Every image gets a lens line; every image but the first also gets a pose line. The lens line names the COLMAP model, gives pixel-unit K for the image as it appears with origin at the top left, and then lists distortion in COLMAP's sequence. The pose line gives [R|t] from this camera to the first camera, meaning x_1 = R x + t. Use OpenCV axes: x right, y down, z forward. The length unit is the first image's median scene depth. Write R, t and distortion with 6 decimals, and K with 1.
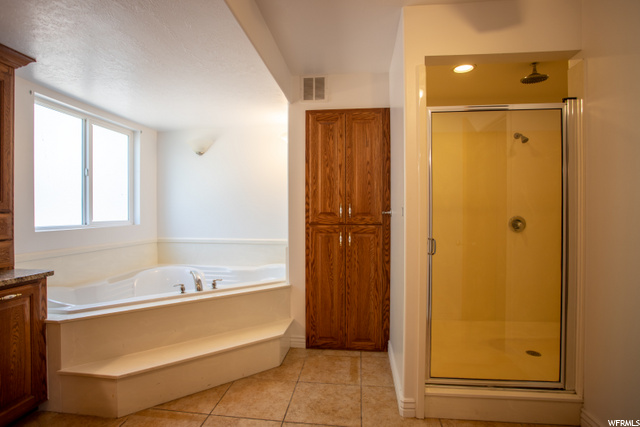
lens RADIAL K [[322.2, 0, 317.2], [0, 322.2, 215.9], [0, 0, 1]] dist [-0.074383, 0.030588]
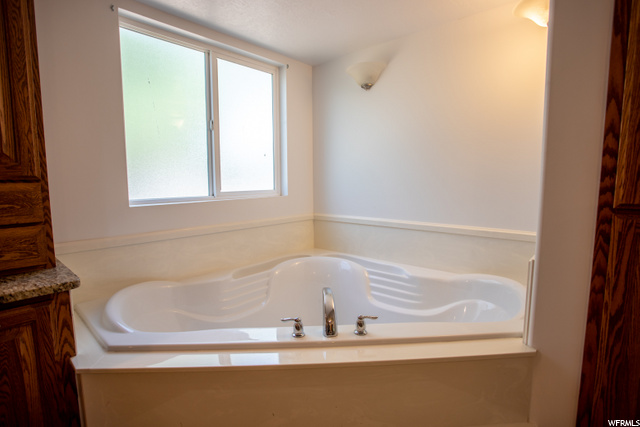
lens RADIAL K [[316.8, 0, 319.0], [0, 316.8, 215.1], [0, 0, 1]] dist [-0.072725, 0.032472]
pose [[0.823851, 0.057169, -0.563916, -0.103115], [0.000696, 0.994798, 0.101867, -0.003376], [0.566806, -0.084316, 0.819526, 0.533284]]
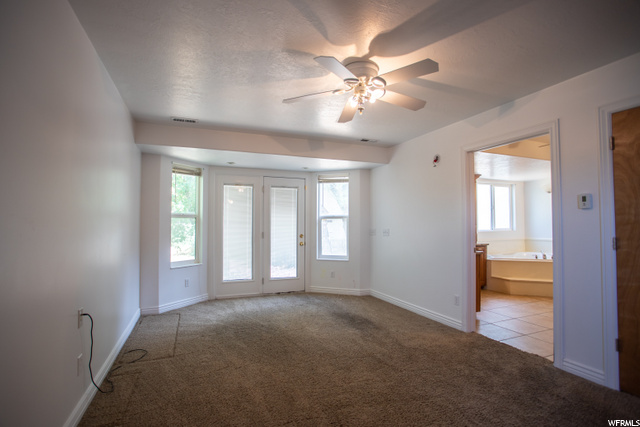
lens RADIAL K [[316.8, 0, 319.0], [0, 316.8, 215.1], [0, 0, 1]] dist [-0.072725, 0.032472]
pose [[0.492092, -0.026588, -0.870137, 0.667682], [-0.008909, 0.999327, -0.035574, 0.013496], [0.870498, 0.025258, 0.491524, -1.319027]]
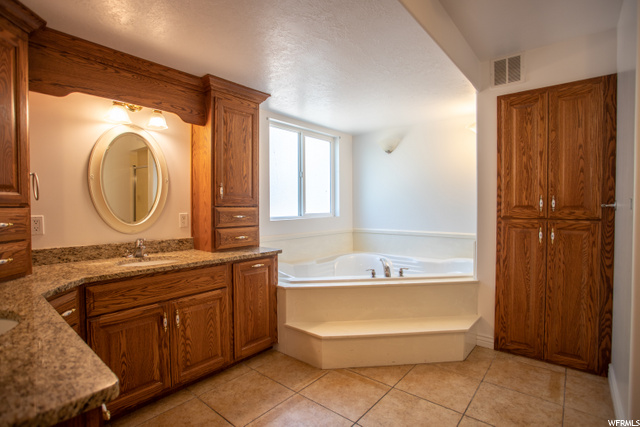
lens RADIAL K [[316.8, 0, 319.0], [0, 316.8, 215.1], [0, 0, 1]] dist [-0.072725, 0.032472]
pose [[0.841236, 0.010904, -0.540558, 0.016724], [-0.000954, 0.999825, 0.018683, 0.000478], [0.540667, -0.015201, 0.841099, -0.043498]]
